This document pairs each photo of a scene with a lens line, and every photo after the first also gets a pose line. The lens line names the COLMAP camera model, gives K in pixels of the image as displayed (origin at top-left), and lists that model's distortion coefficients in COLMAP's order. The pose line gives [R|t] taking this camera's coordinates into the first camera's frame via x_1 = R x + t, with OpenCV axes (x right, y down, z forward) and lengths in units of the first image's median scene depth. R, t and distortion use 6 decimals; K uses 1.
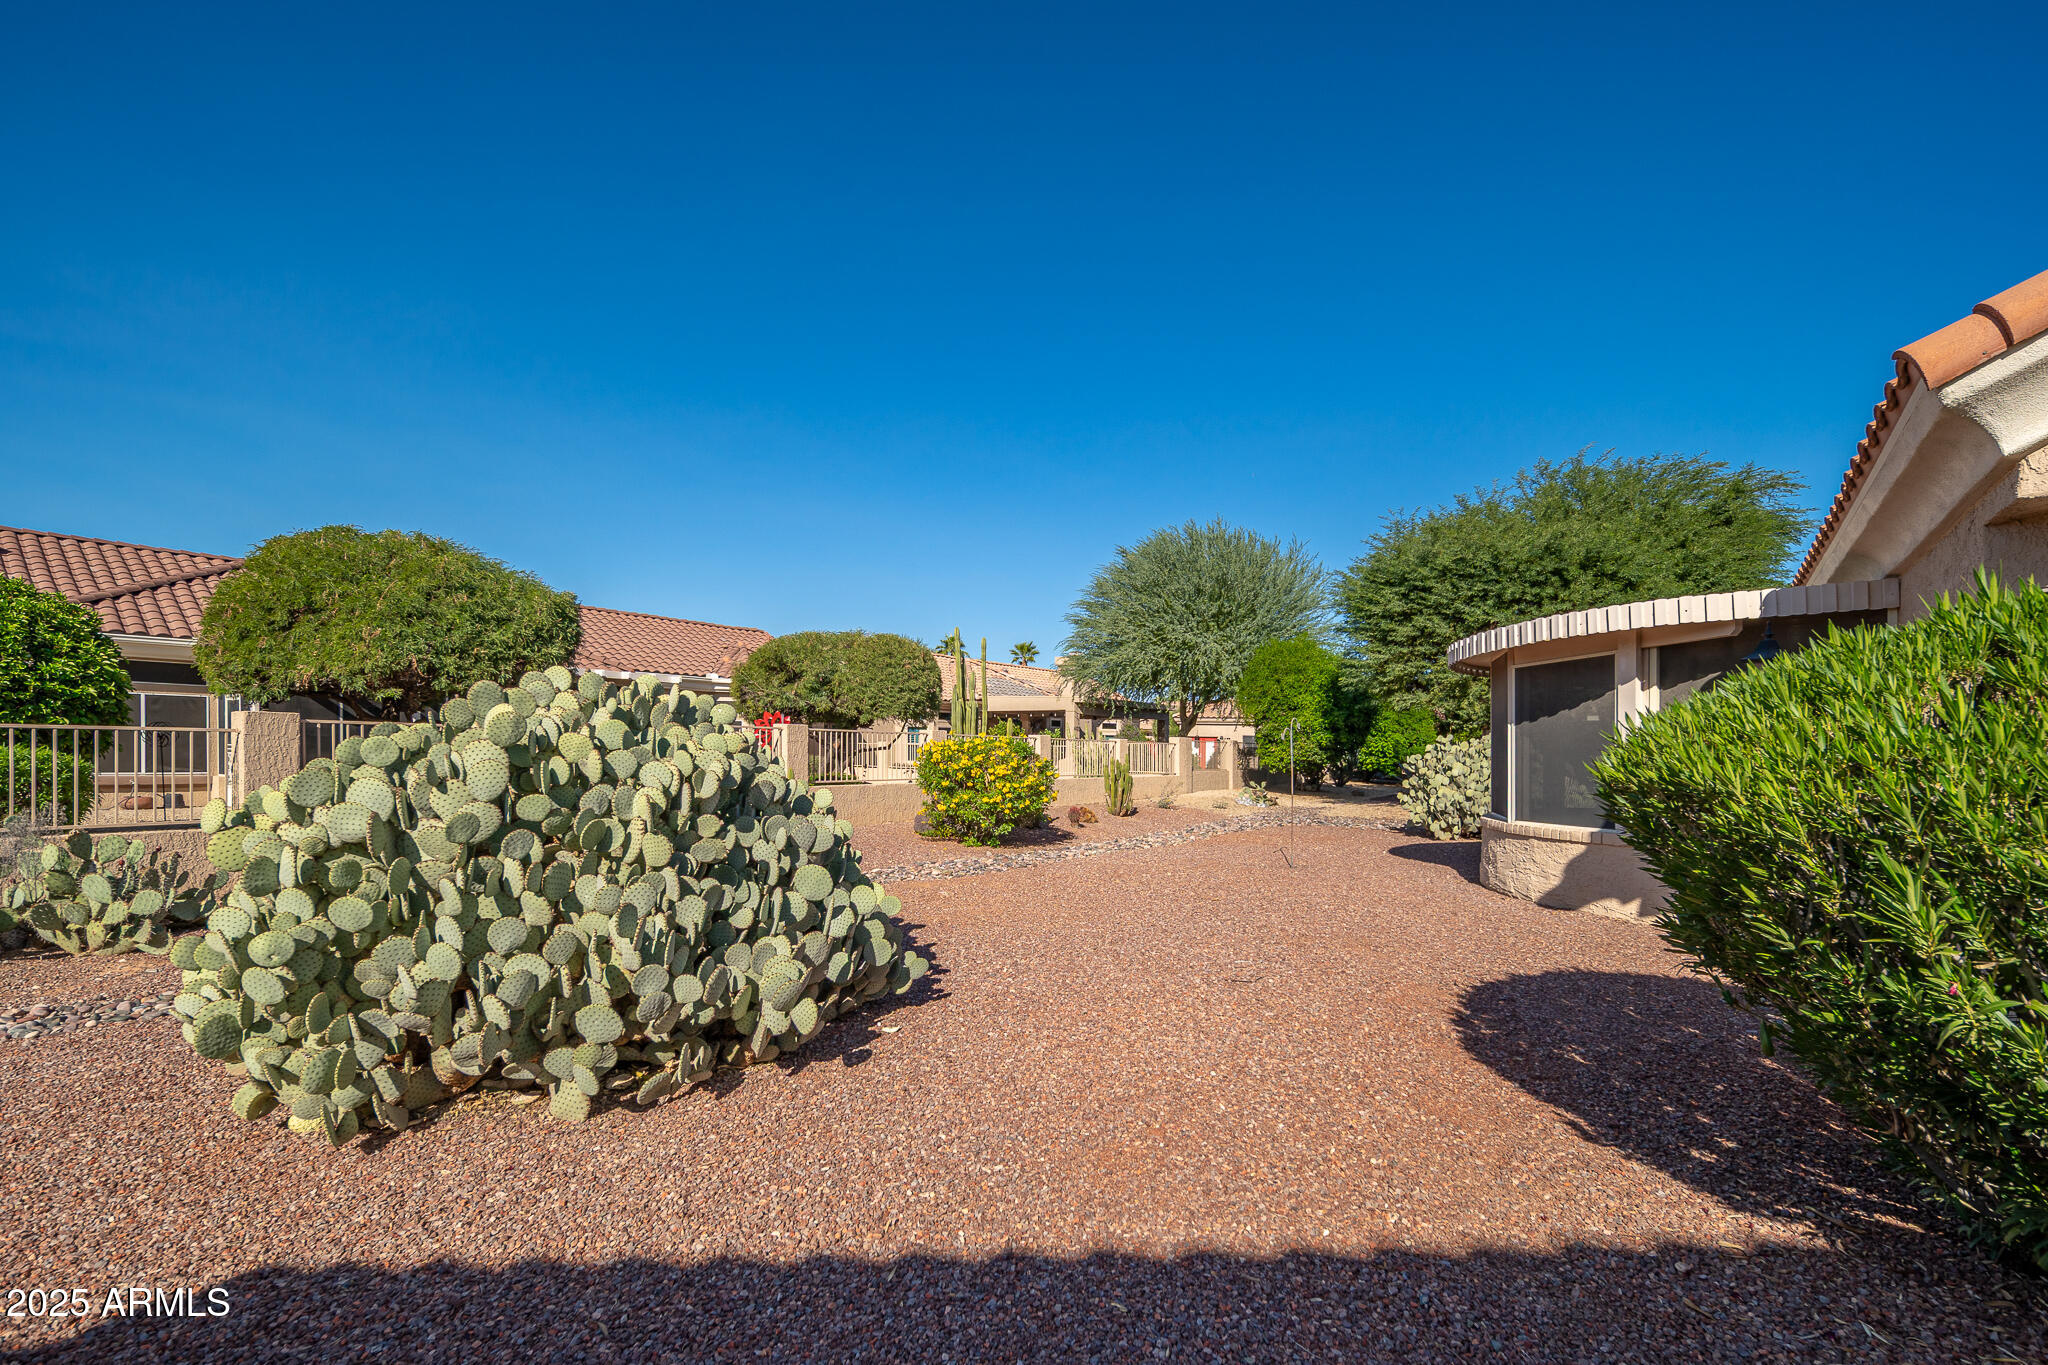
lens RADIAL K [[905.7, 0, 1018.4], [0, 905.7, 759.3], [0, 0, 1]] dist [0.000253, -0.000018]
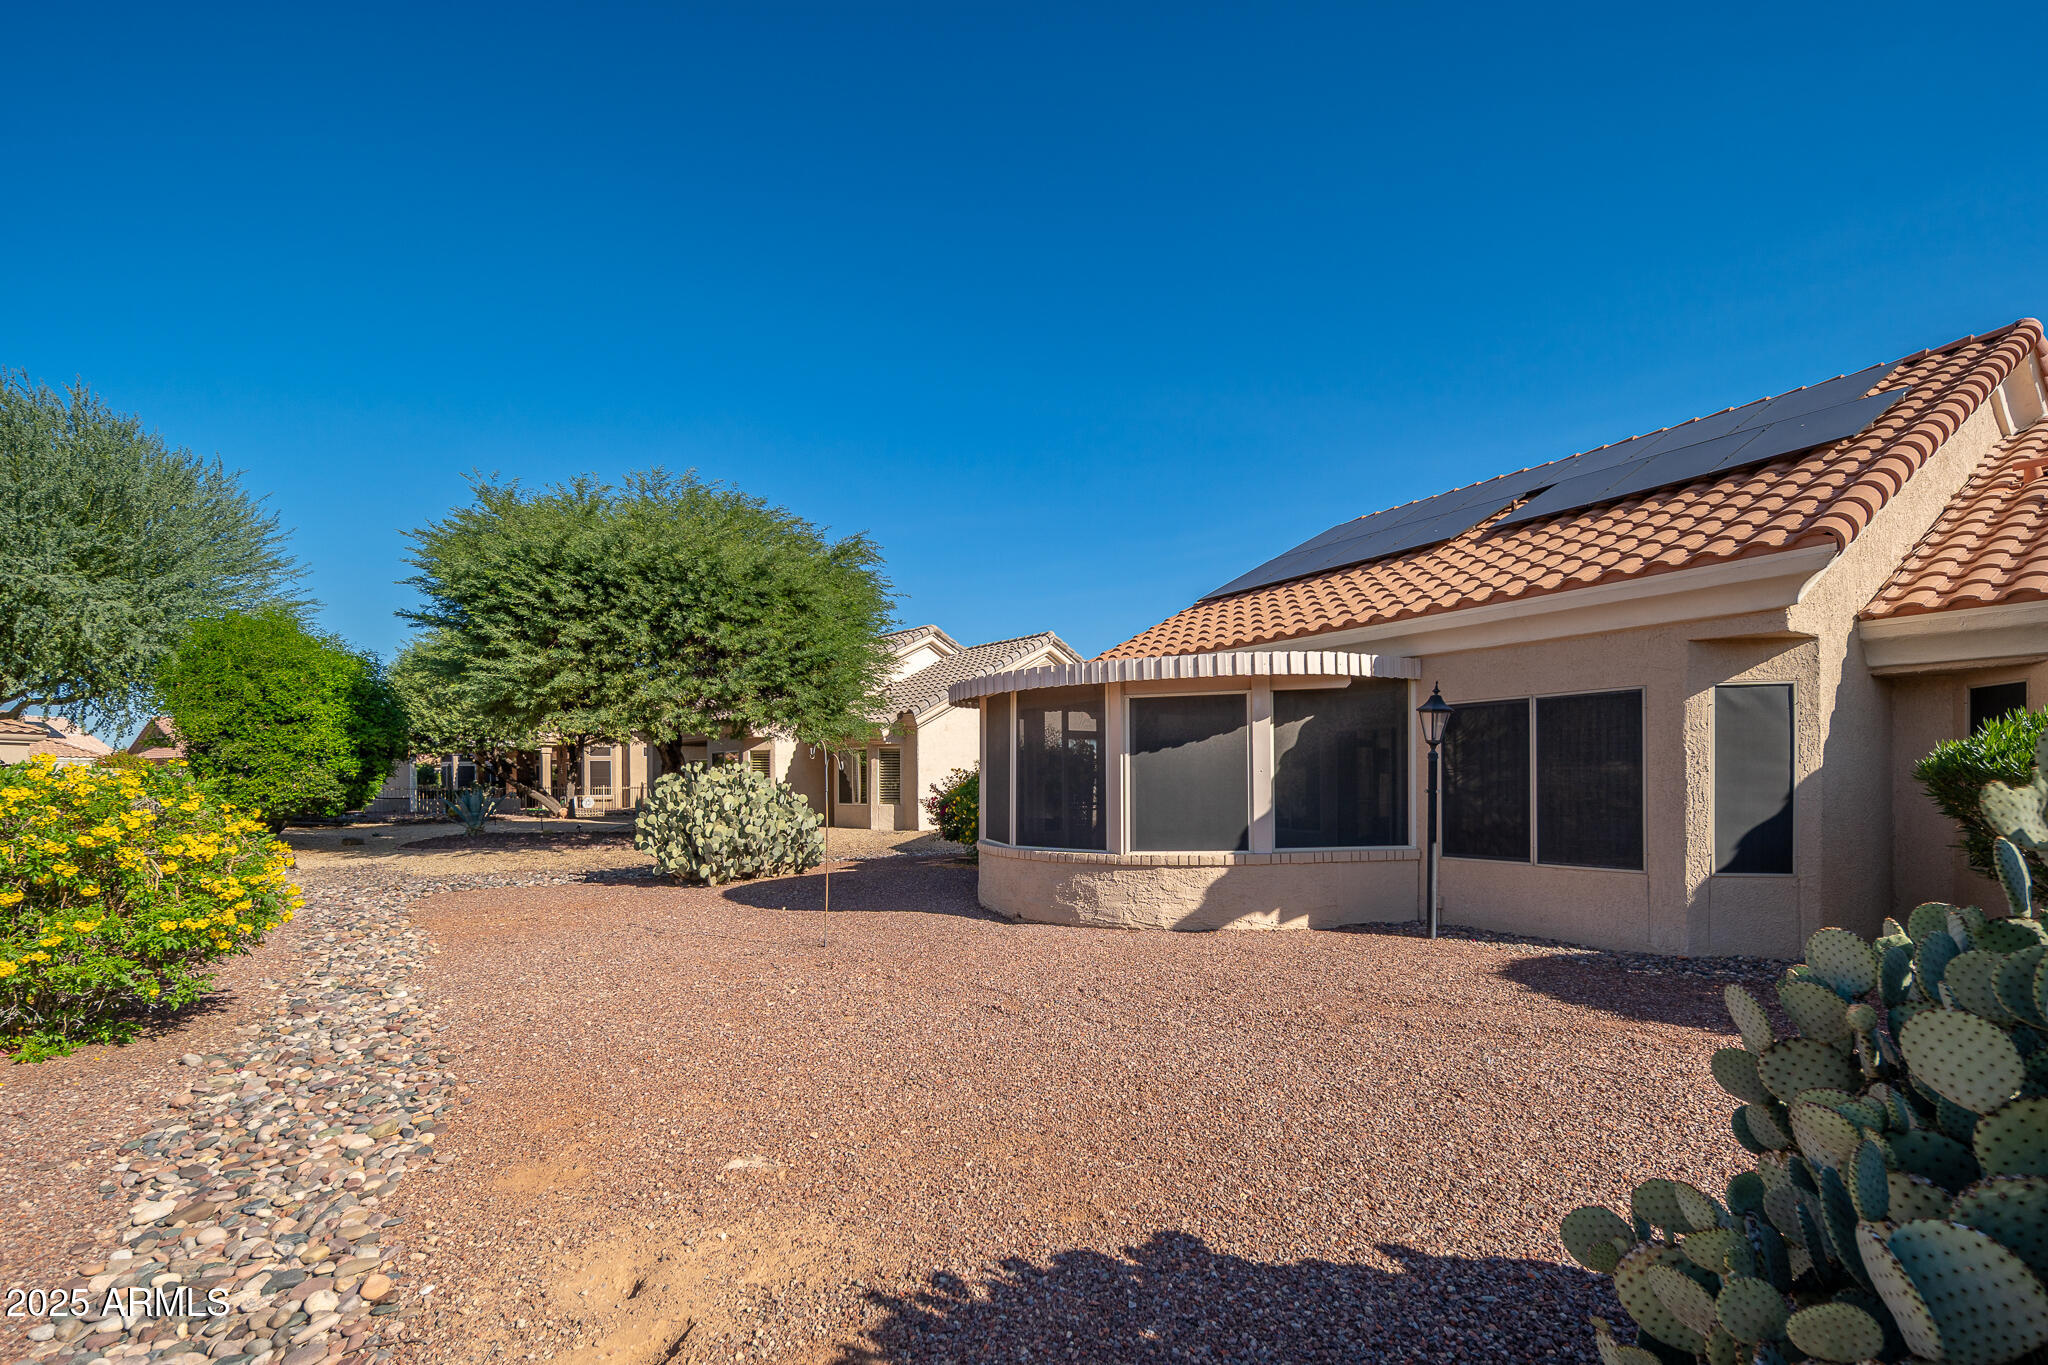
lens RADIAL K [[905.7, 0, 1018.4], [0, 905.7, 759.3], [0, 0, 1]] dist [0.000253, -0.000018]
pose [[0.304853, 0.002368, 0.952397, -0.458779], [0.022577, 0.999698, -0.009712, -0.028250], [-0.952132, 0.024463, 0.304707, 0.857928]]
